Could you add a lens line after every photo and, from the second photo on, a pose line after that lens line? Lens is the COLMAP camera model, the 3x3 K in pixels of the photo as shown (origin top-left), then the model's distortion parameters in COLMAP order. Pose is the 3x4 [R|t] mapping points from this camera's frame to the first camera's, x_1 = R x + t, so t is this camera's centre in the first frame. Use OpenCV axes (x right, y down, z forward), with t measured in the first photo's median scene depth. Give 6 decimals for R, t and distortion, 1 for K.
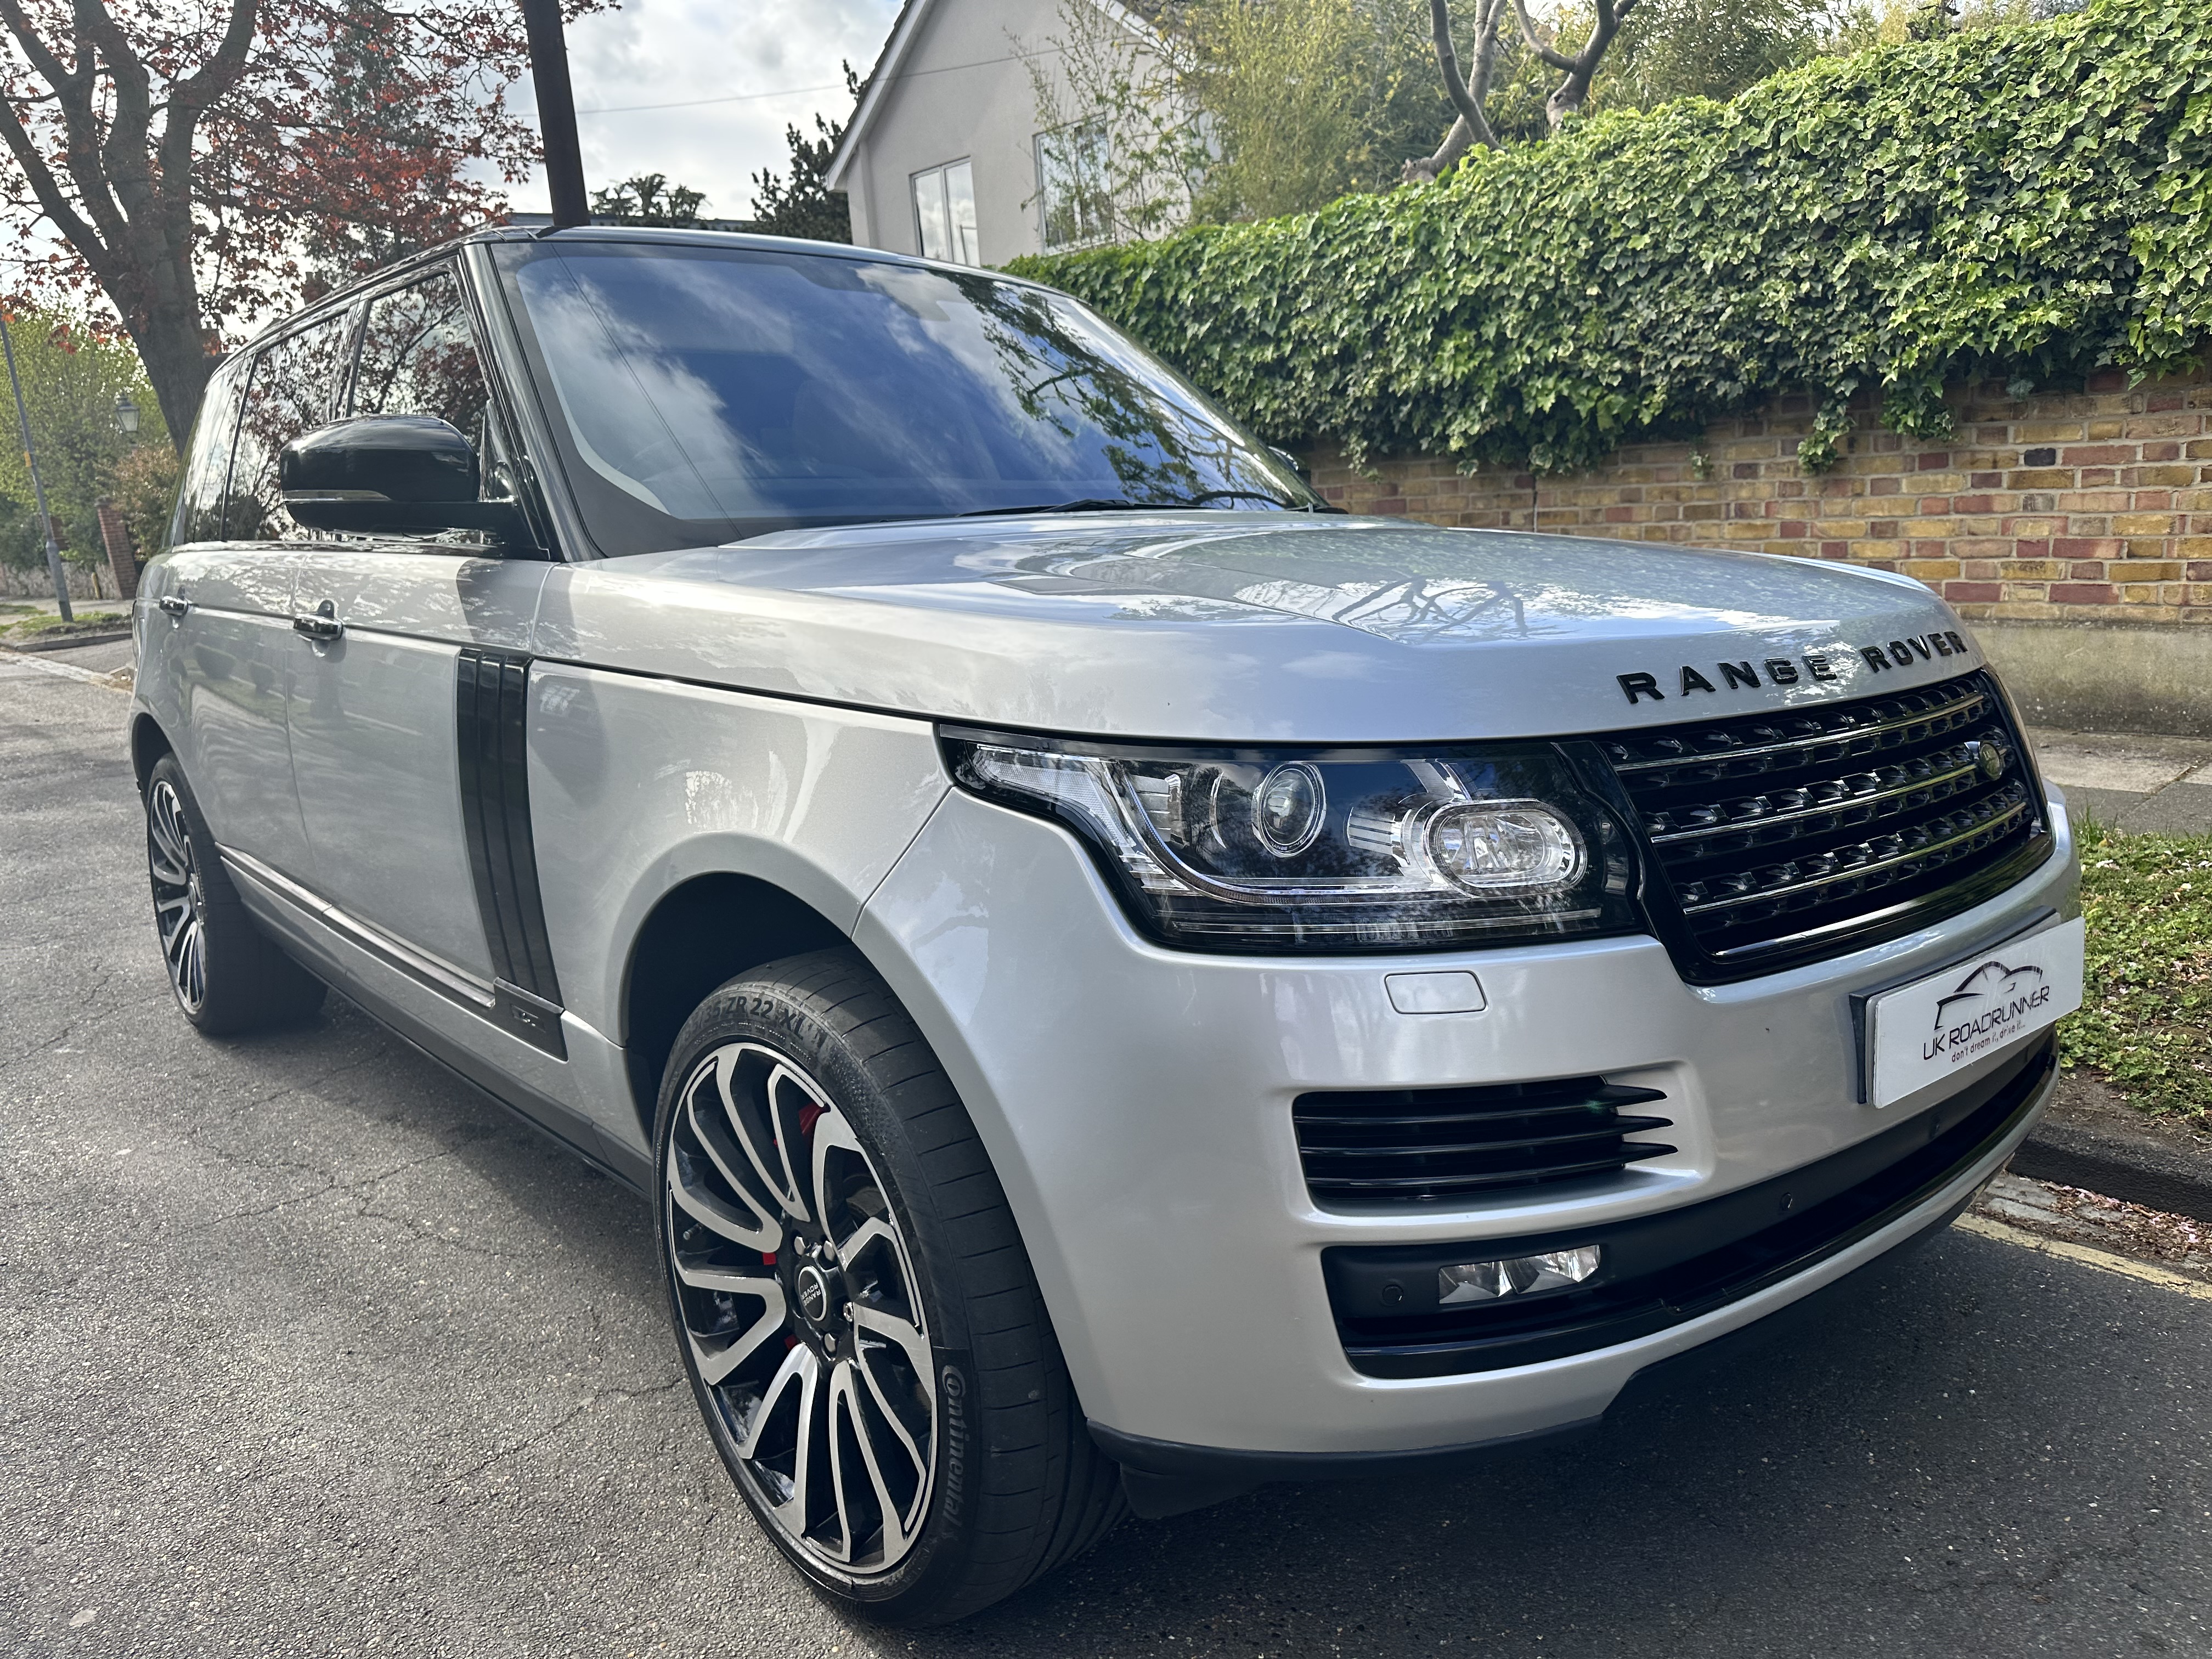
lens RADIAL K [[1569.1, 0, 1108.4], [0, 1569.1, 841.8], [0, 0, 1]] dist [0.008105, -0.024171]
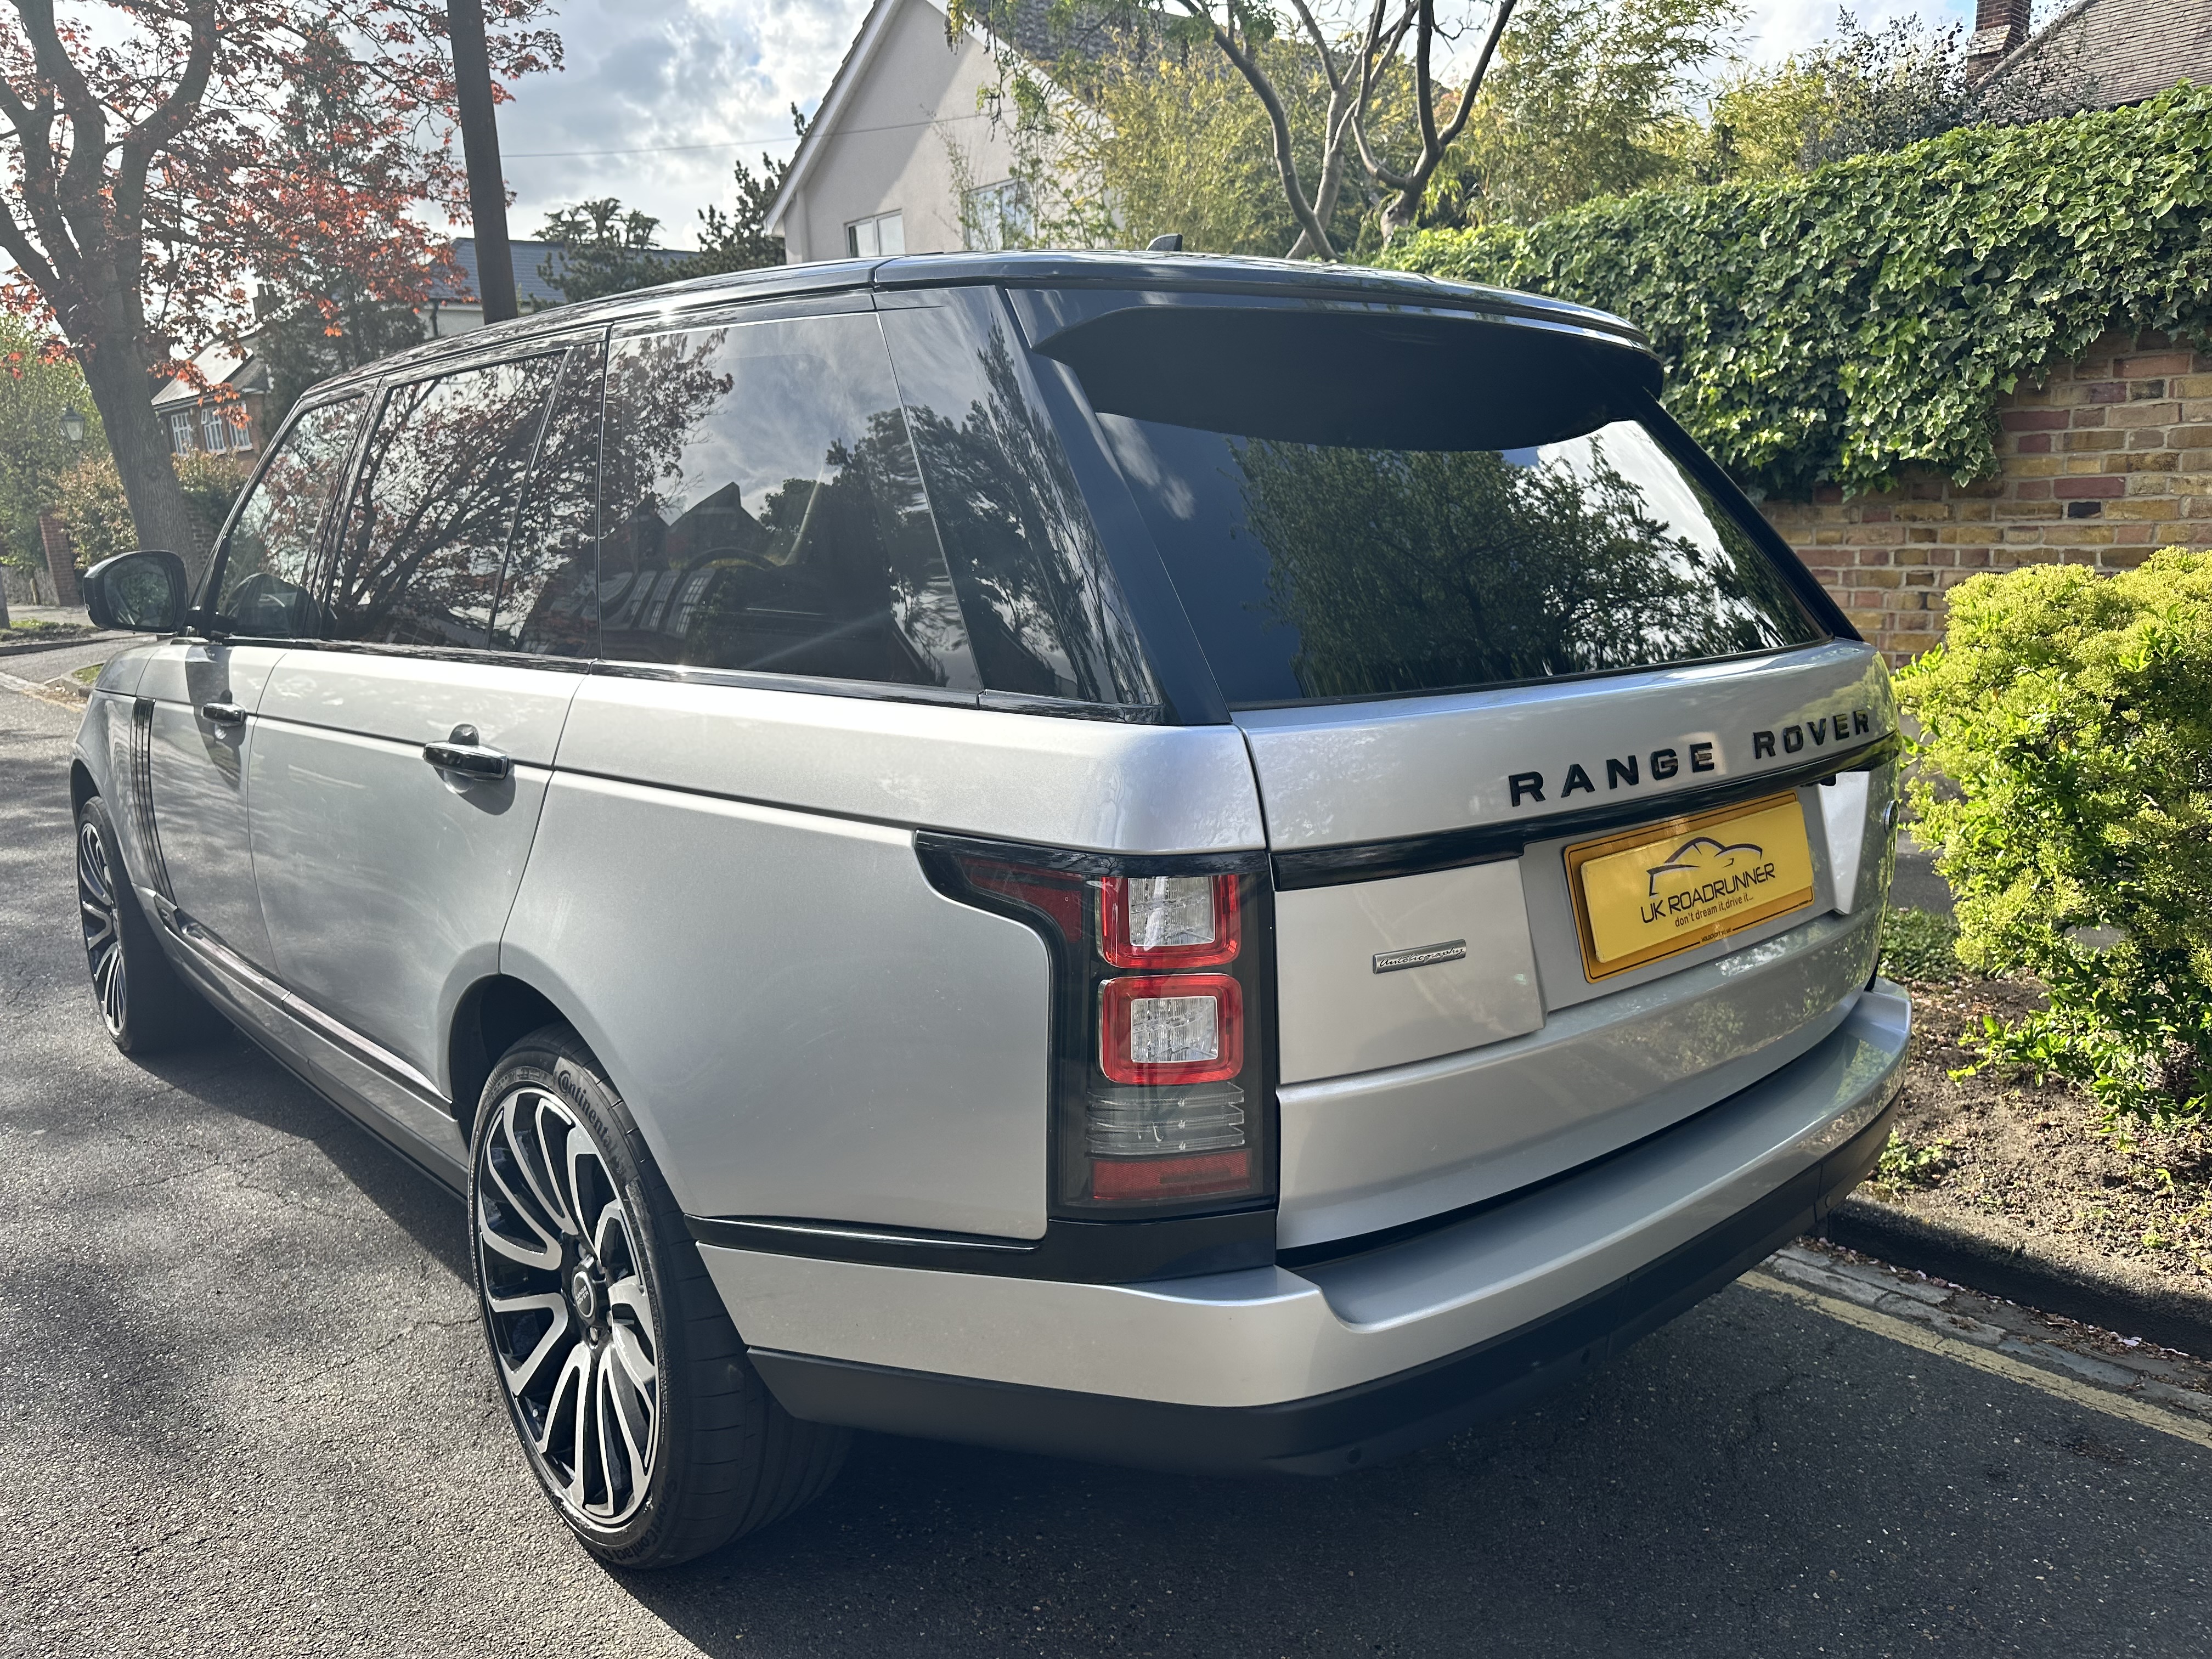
lens RADIAL K [[1569.1, 0, 1093.6], [0, 1569.1, 818.5], [0, 0, 1]] dist [0.008105, -0.024171]
pose [[0.999399, 0.023683, 0.025302, 0.070886], [-0.022940, 0.999309, -0.029258, -0.010760], [-0.025978, 0.028660, 0.999252, -0.111951]]
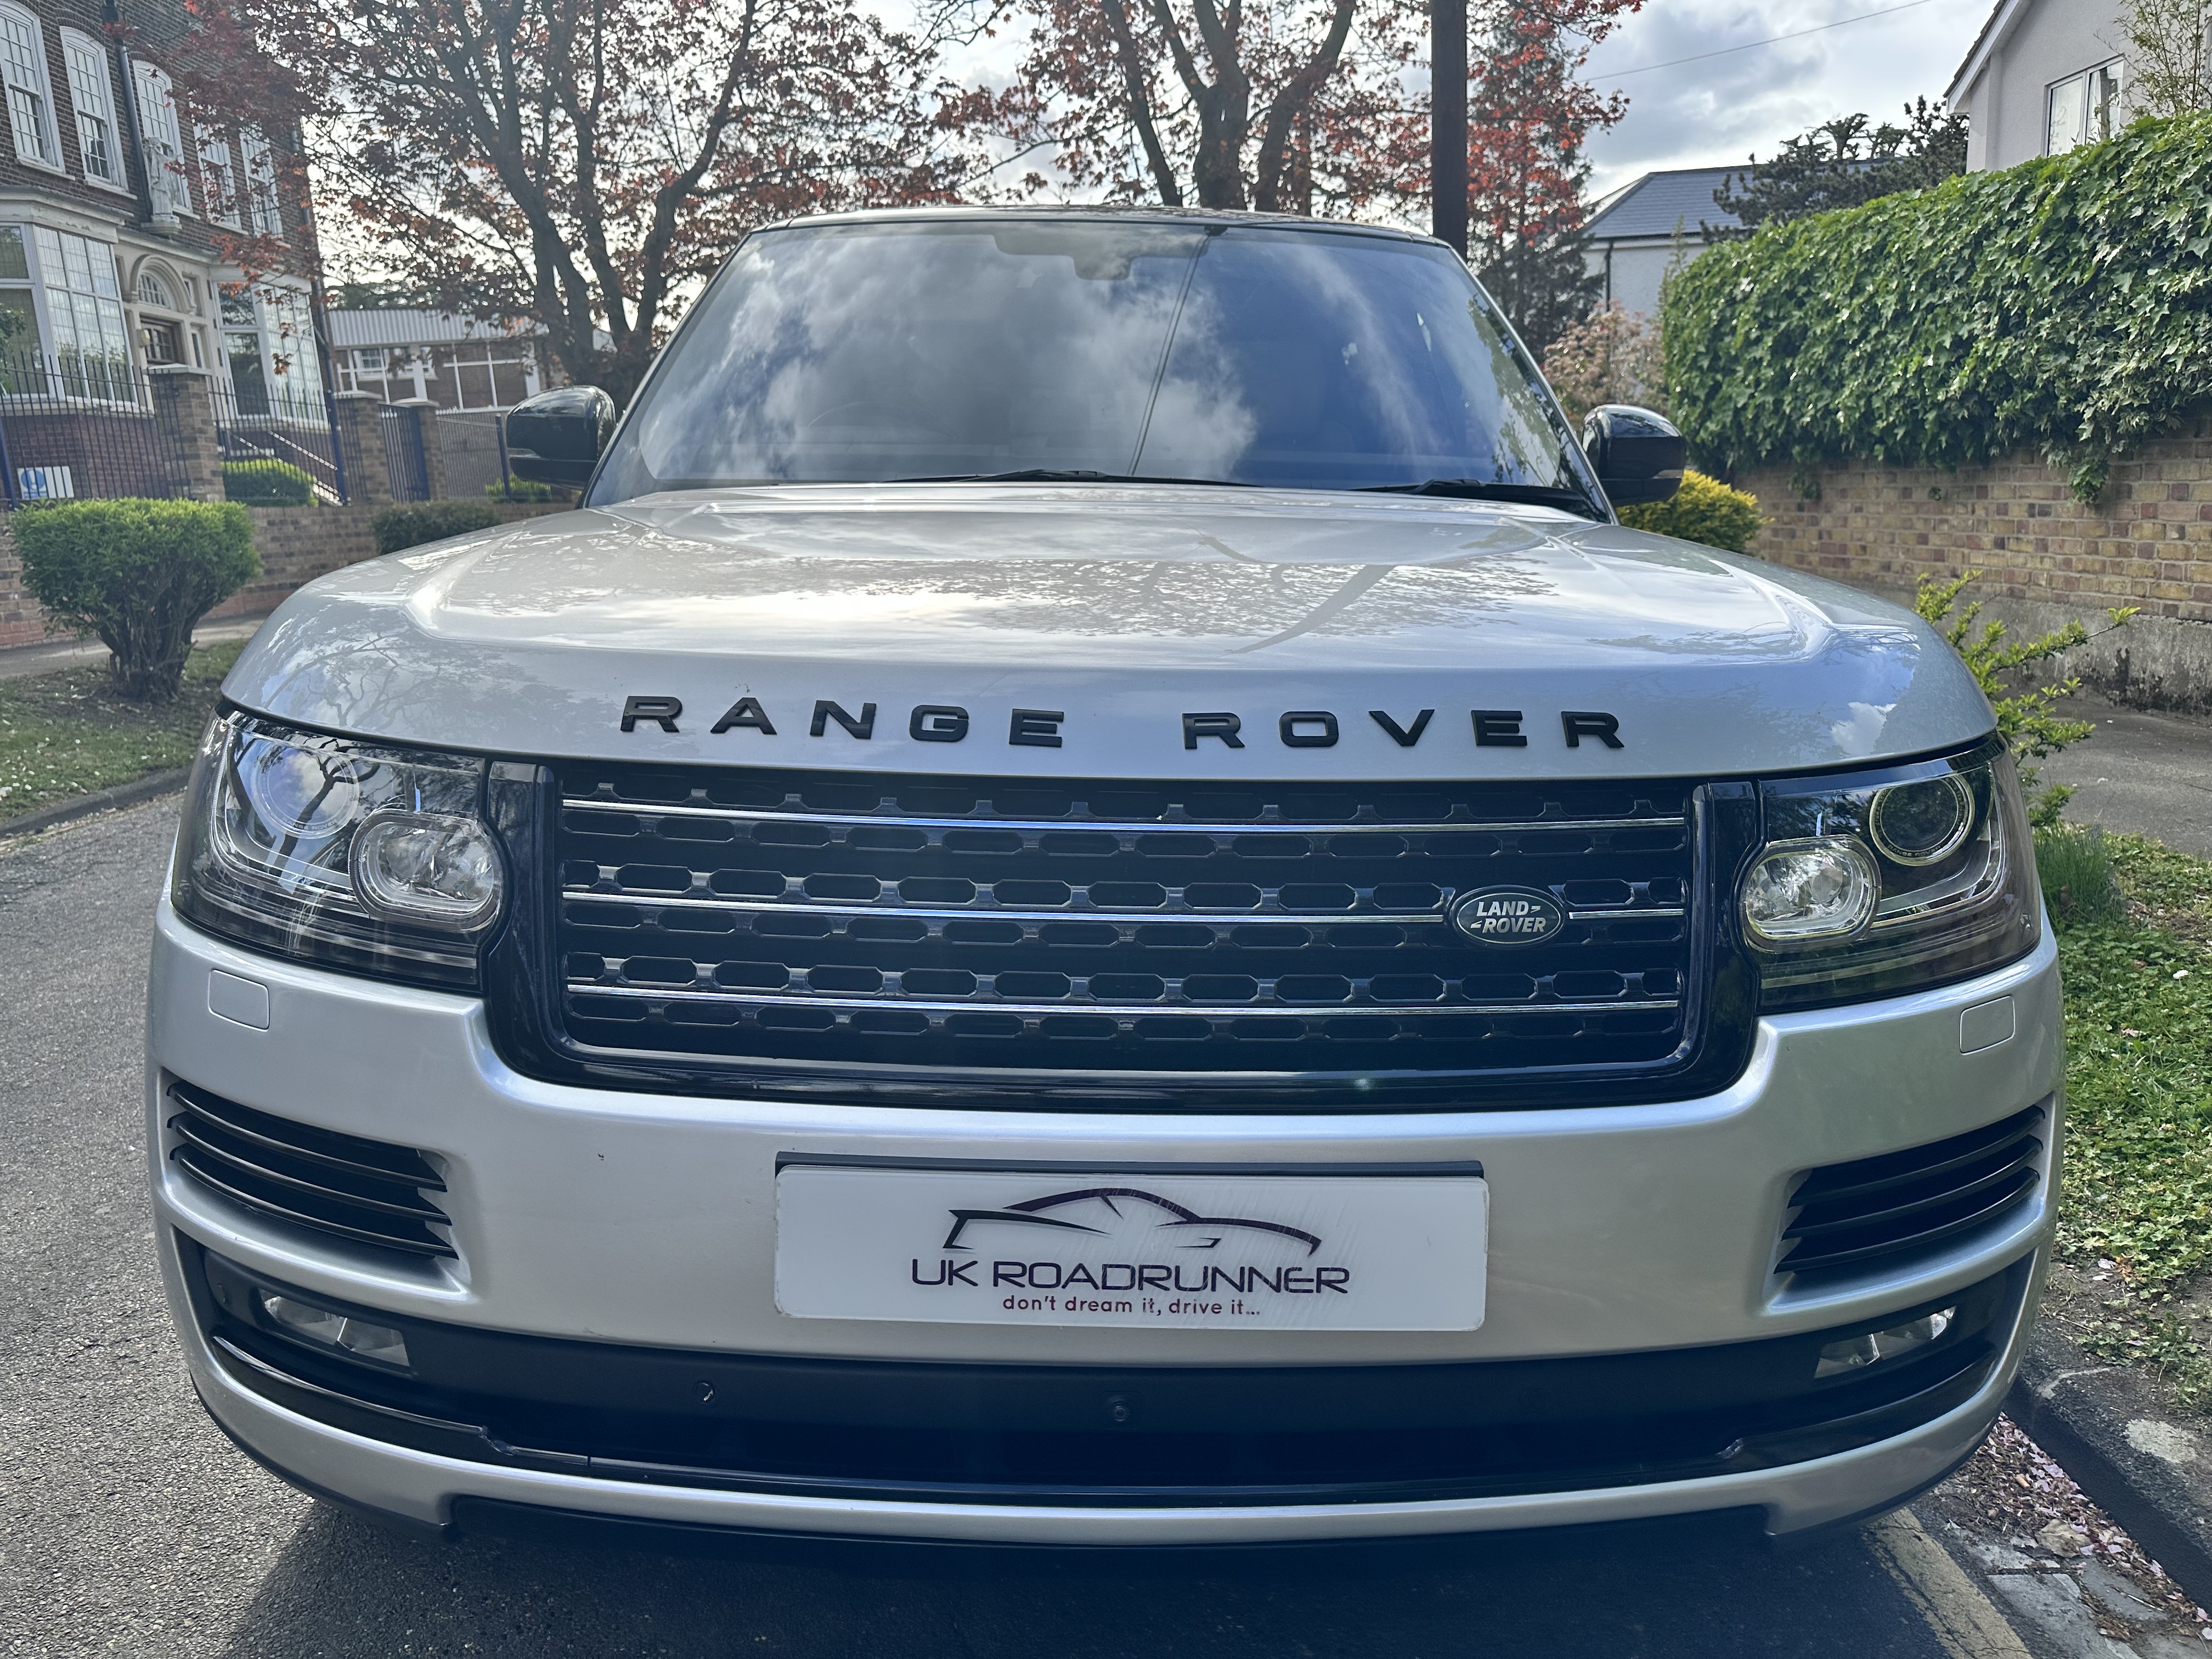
lens RADIAL K [[1569.1, 0, 1113.3], [0, 1569.1, 806.4], [0, 0, 1]] dist [0.008105, -0.024171]
pose [[0.756993, 0.153429, -0.635154, 0.290418], [-0.151175, 0.986792, 0.058197, -0.037360], [0.635694, 0.051965, 0.770190, 0.144069]]
